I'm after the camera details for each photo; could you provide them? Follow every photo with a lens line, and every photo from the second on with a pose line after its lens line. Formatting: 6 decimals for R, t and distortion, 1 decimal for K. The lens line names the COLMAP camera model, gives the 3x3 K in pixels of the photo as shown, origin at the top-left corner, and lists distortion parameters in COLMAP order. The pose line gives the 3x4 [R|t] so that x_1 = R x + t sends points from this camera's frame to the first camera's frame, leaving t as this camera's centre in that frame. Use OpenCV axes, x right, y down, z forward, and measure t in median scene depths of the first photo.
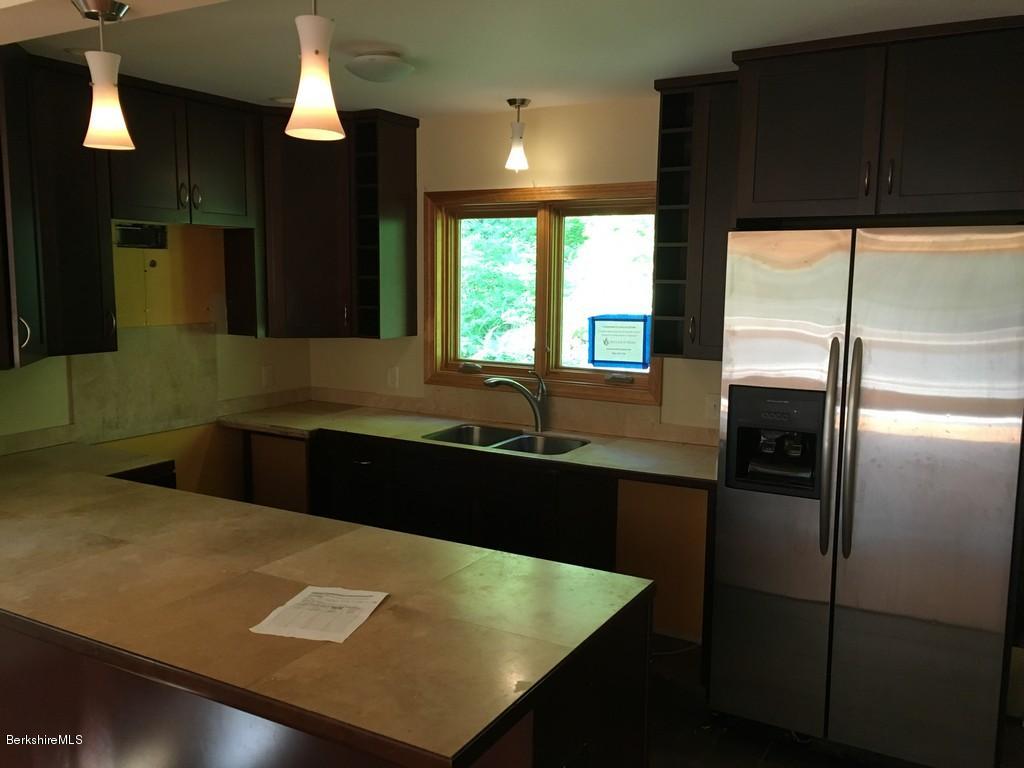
lens RADIAL K [[866.3, 0, 512.6], [0, 866.3, 384.3], [0, 0, 1]] dist [0.054938, -0.039575]
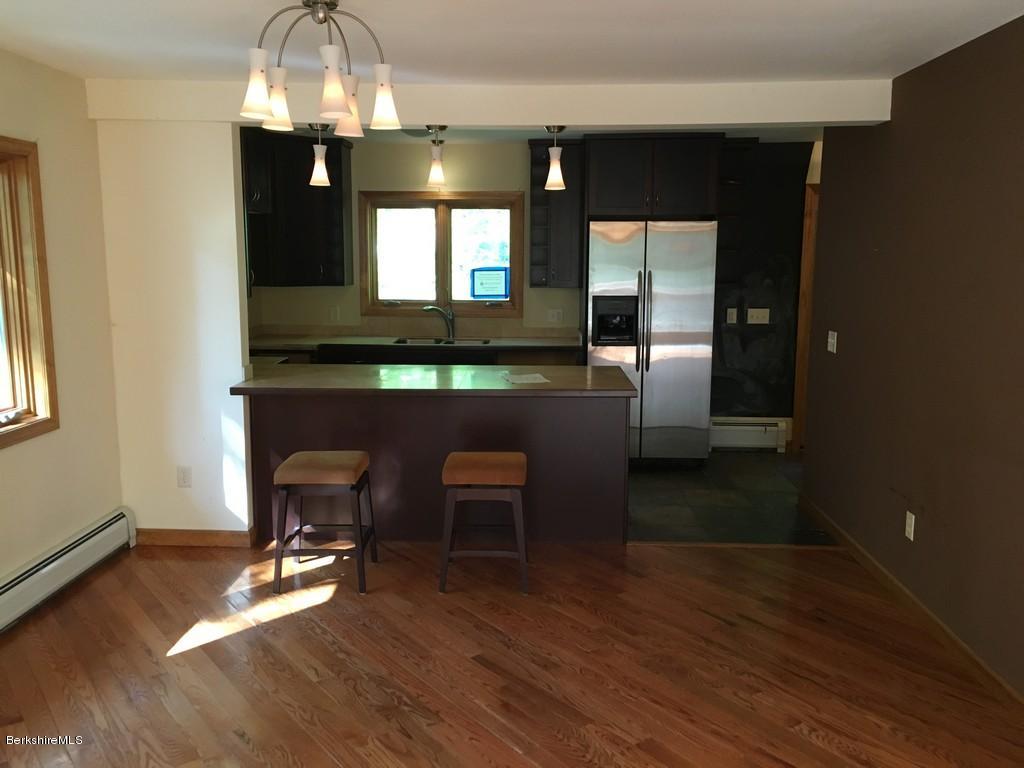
lens RADIAL K [[866.3, 0, 511.0], [0, 866.3, 382.7], [0, 0, 1]] dist [0.054938, -0.039575]
pose [[0.872984, -0.079294, 0.481260, -0.690445], [0.068382, 0.996849, 0.040202, 0.082075], [-0.482931, -0.002186, 0.875655, -0.530258]]
